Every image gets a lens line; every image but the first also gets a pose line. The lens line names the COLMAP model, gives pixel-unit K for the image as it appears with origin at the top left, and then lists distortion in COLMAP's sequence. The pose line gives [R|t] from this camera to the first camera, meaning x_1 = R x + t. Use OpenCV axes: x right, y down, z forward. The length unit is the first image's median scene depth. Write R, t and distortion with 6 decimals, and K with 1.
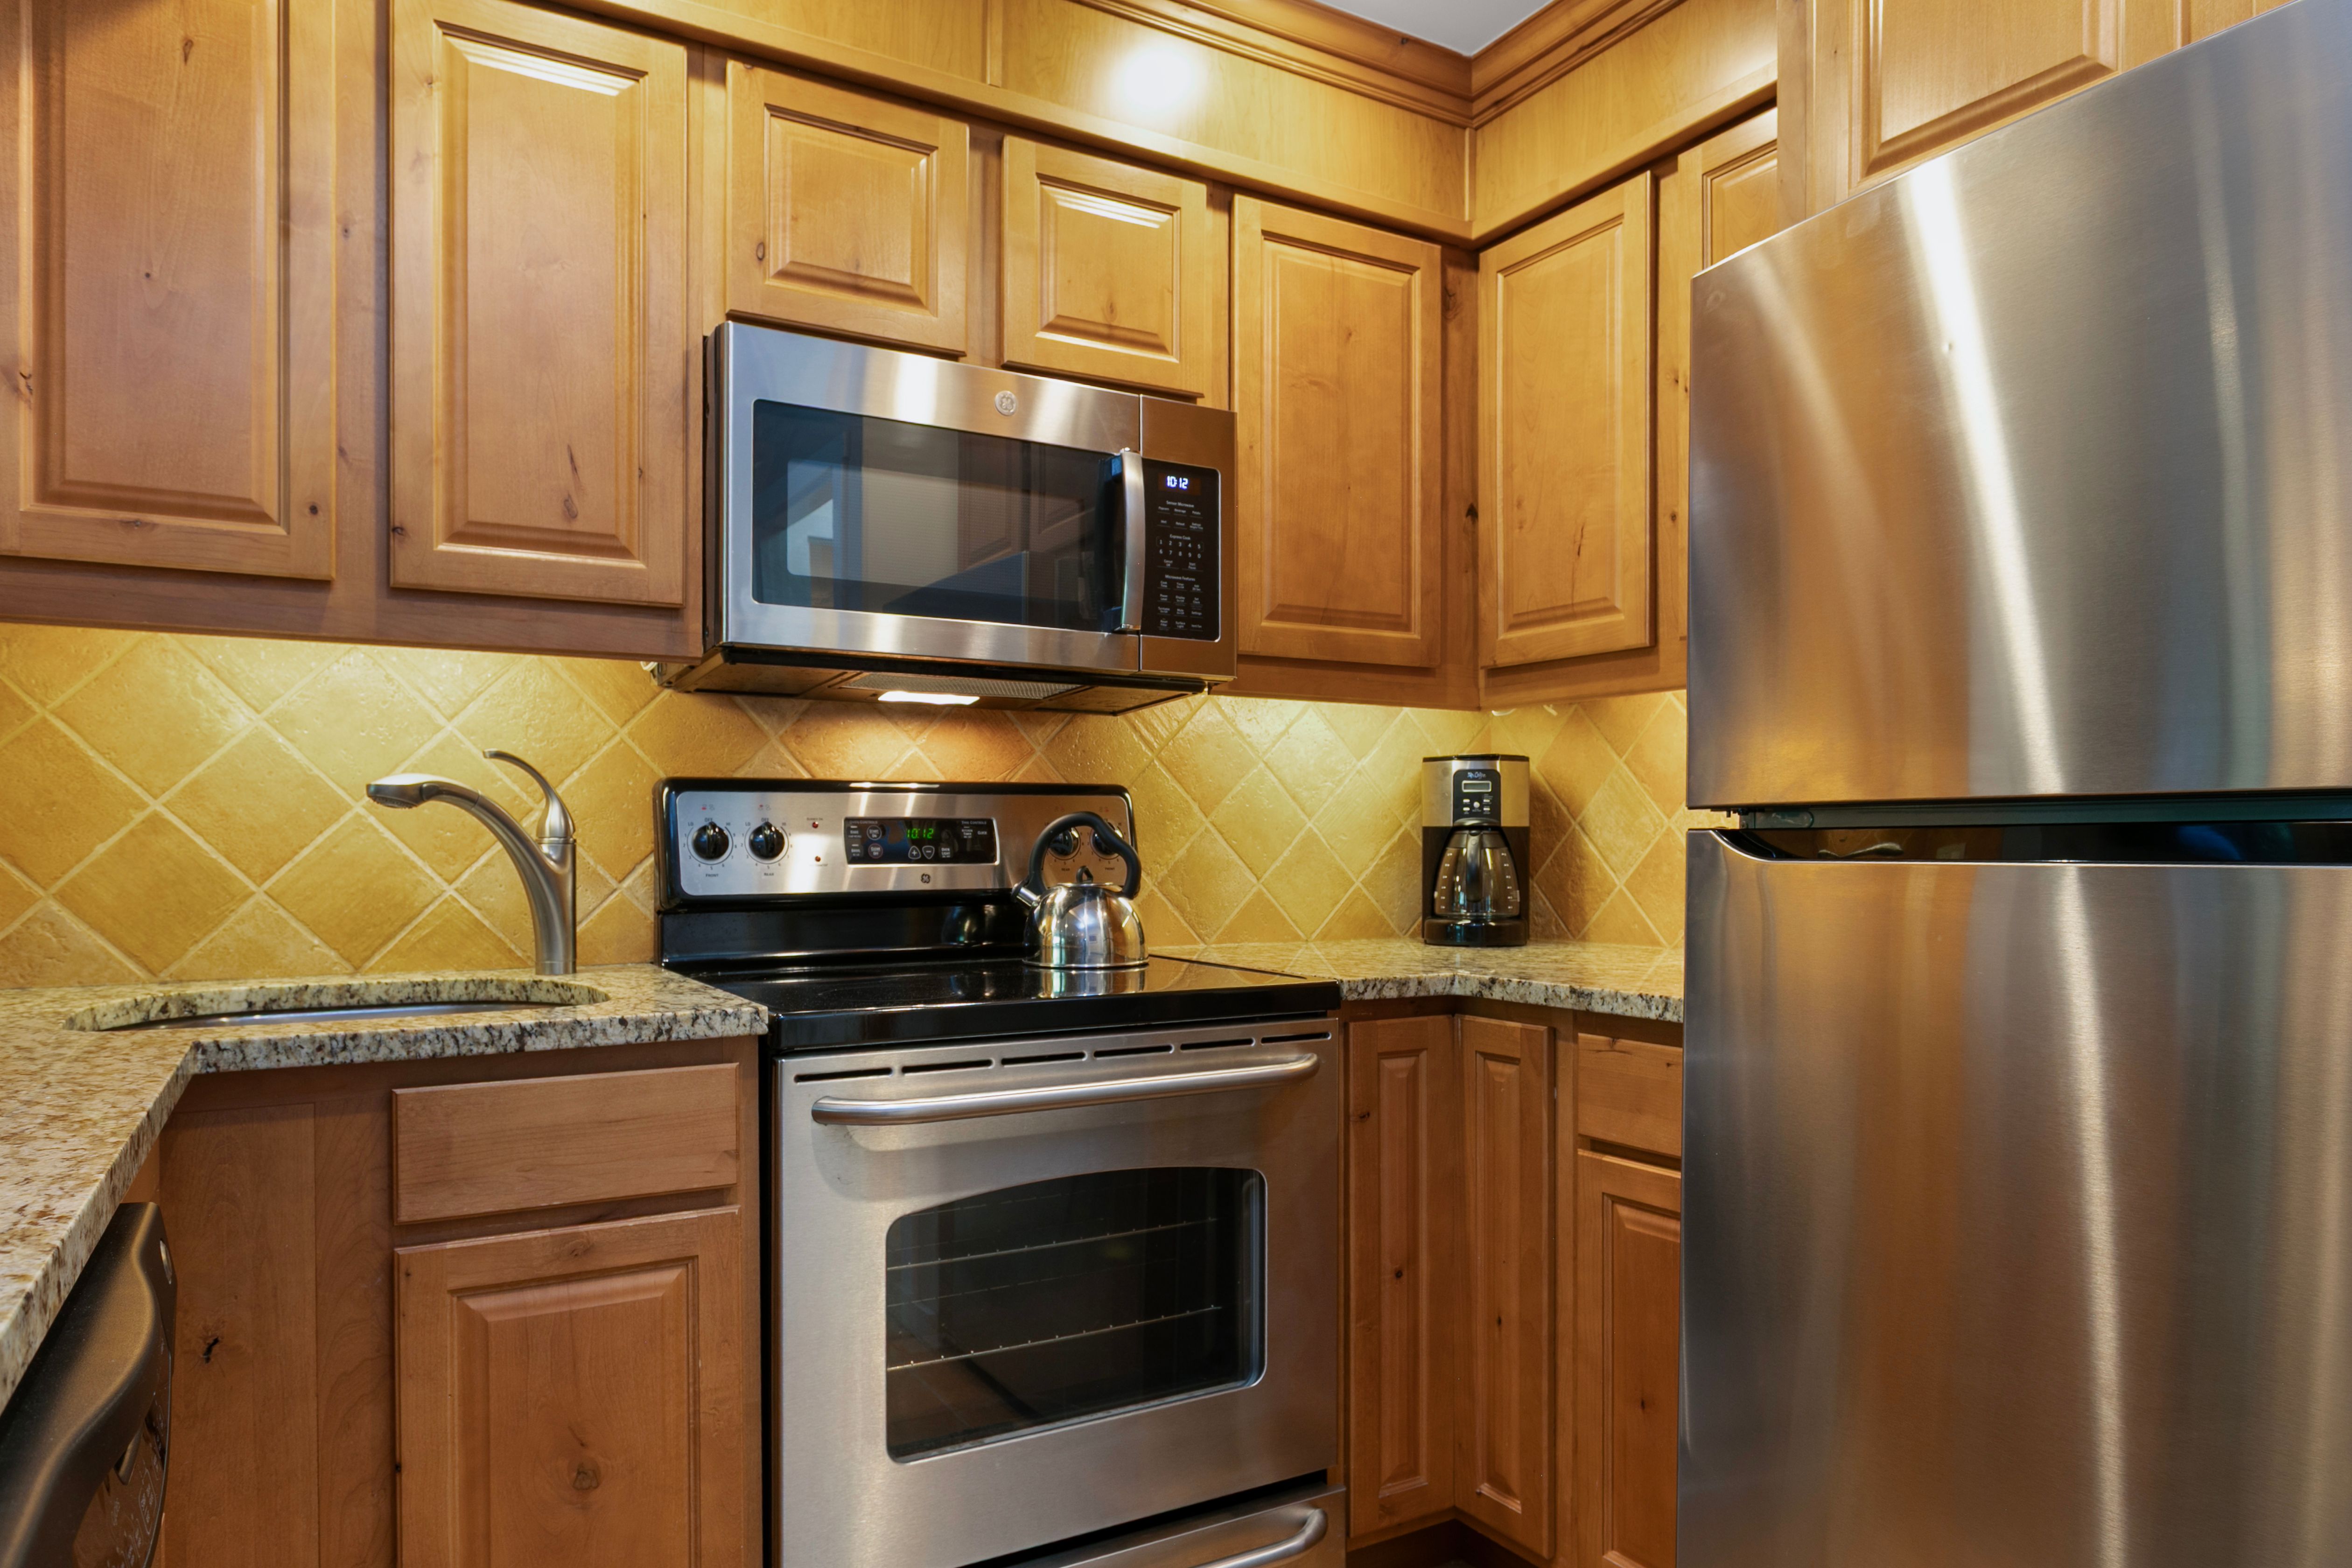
lens RADIAL K [[1500.5, 0, 1178.6], [0, 1500.5, 848.5], [0, 0, 1]] dist [-0.023555, 0.020543]
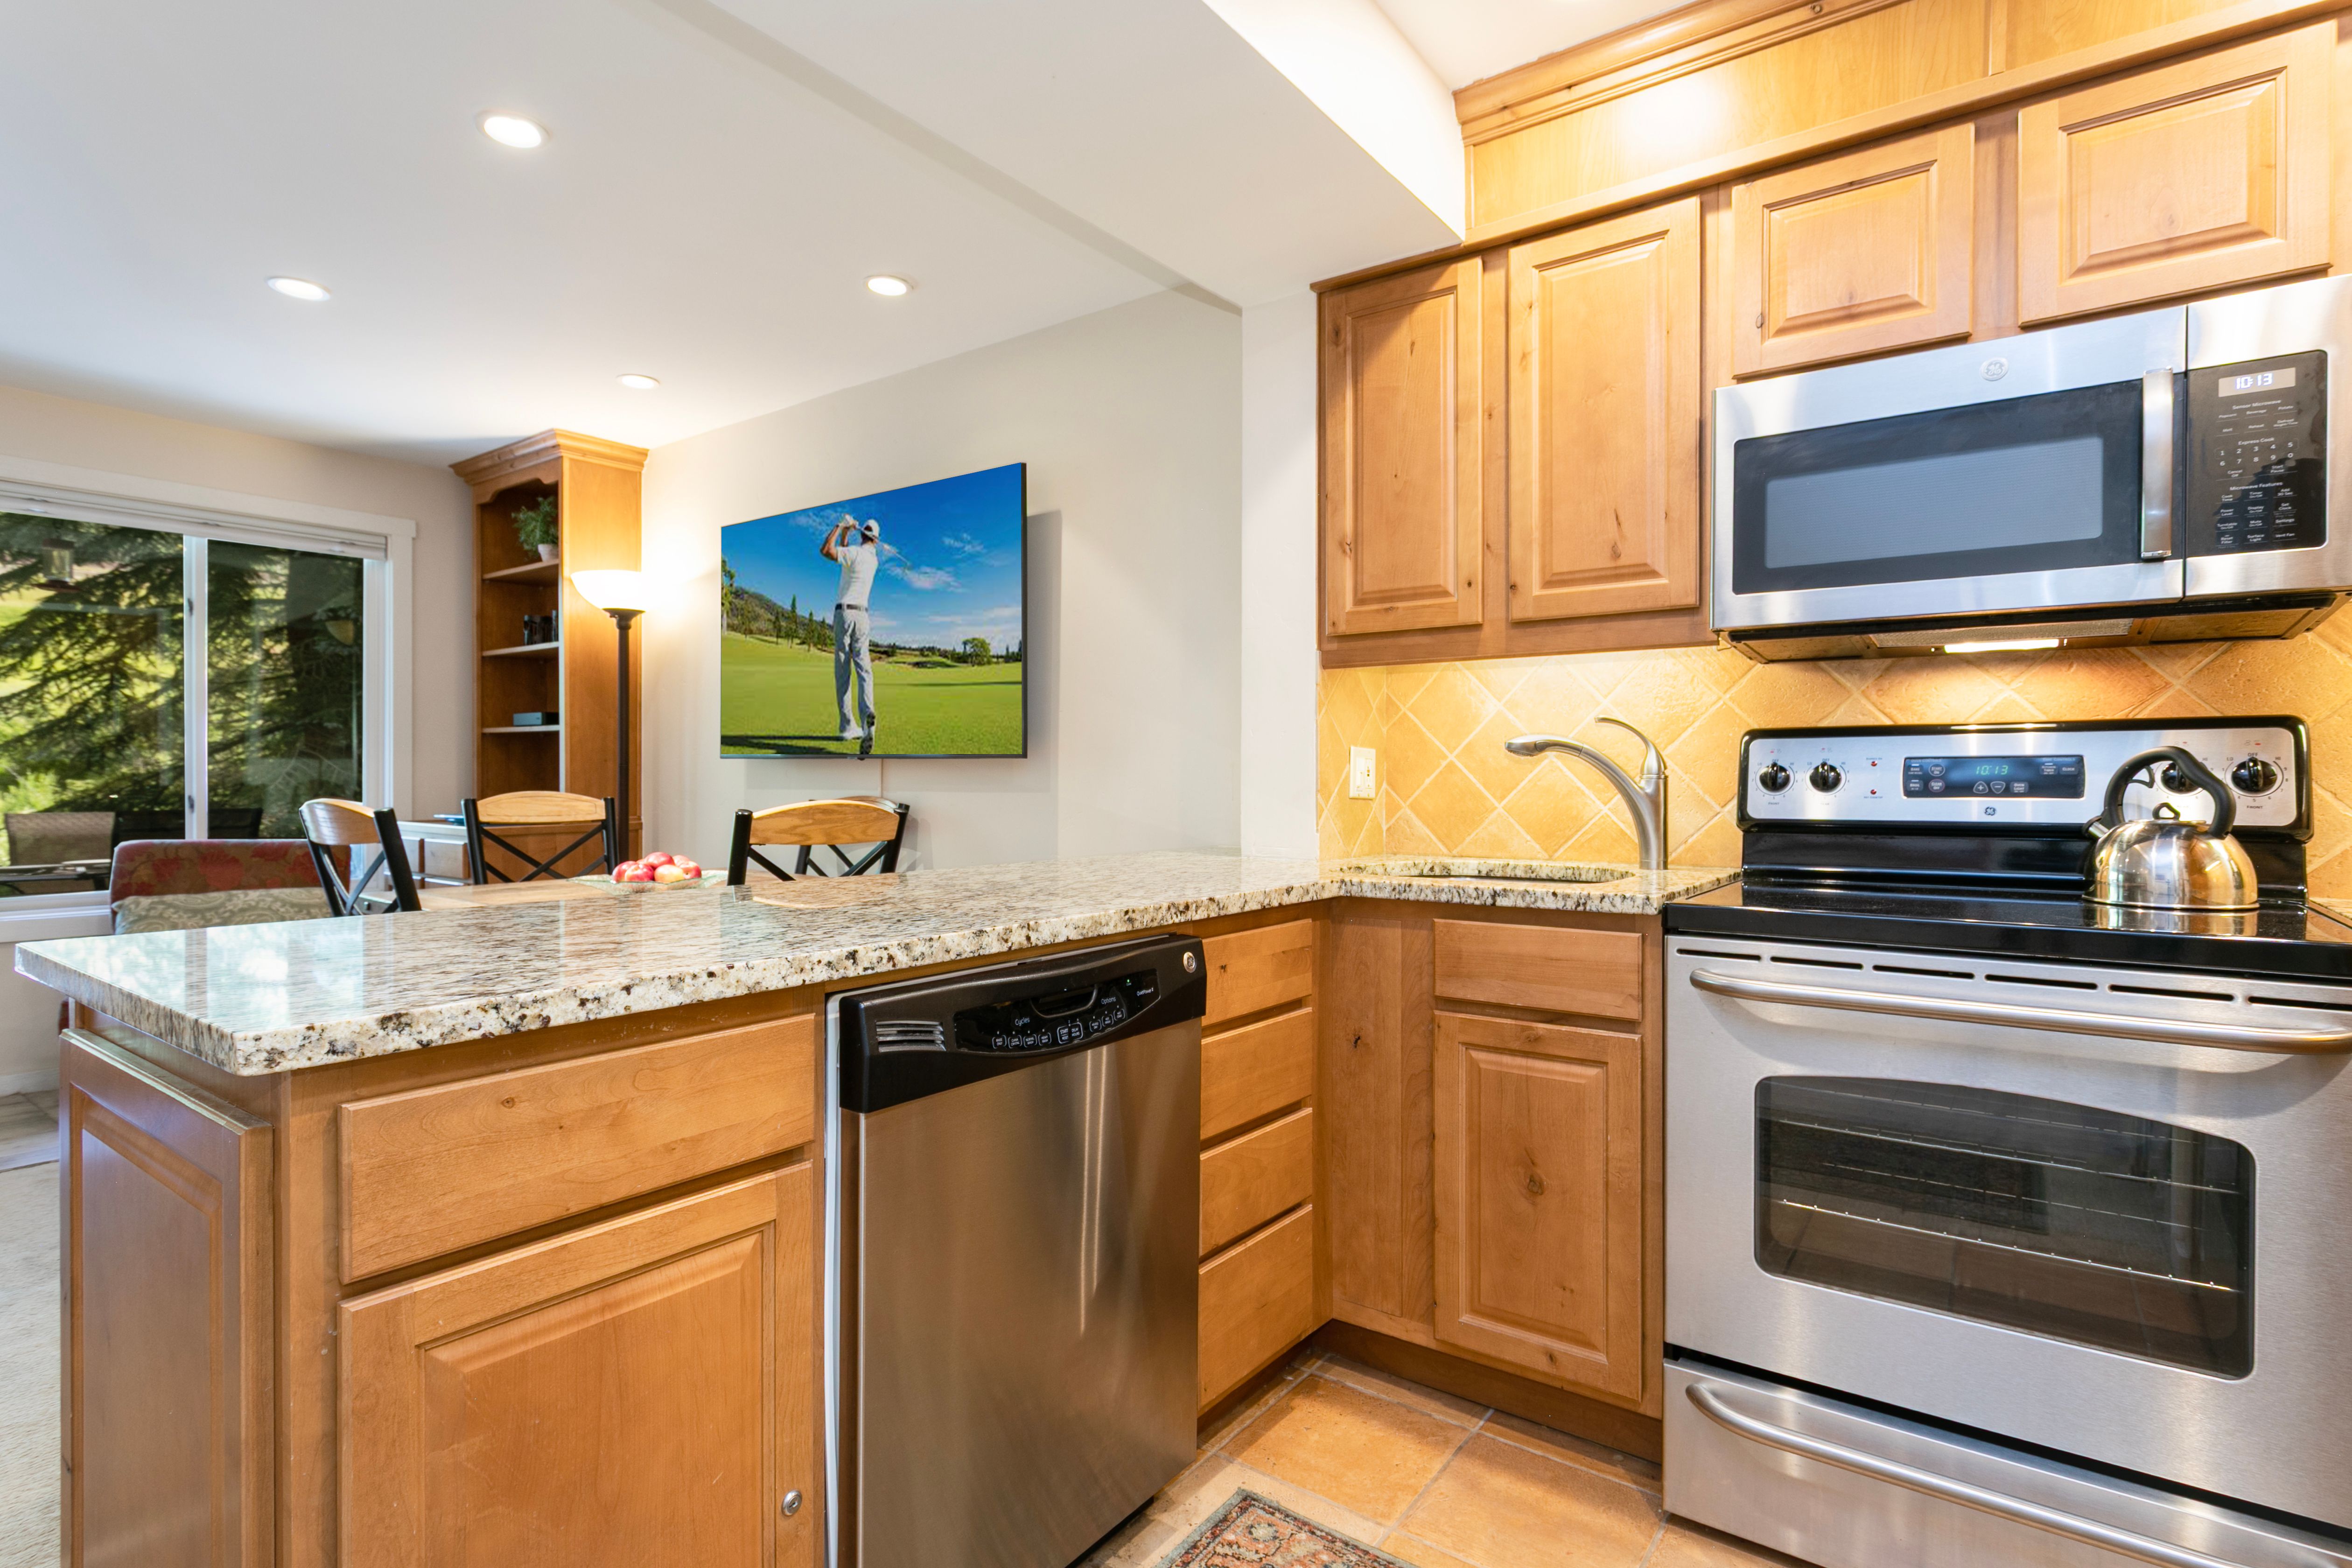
lens RADIAL K [[1157.5, 0, 1165.3], [0, 1157.5, 780.3], [0, 0, 1]] dist [-0.004516, 0.008083]
pose [[0.385308, 0.001688, -0.922786, 0.463405], [-0.006503, 0.999978, -0.000886, 0.002445], [0.922765, 0.006342, 0.385311, 0.144777]]
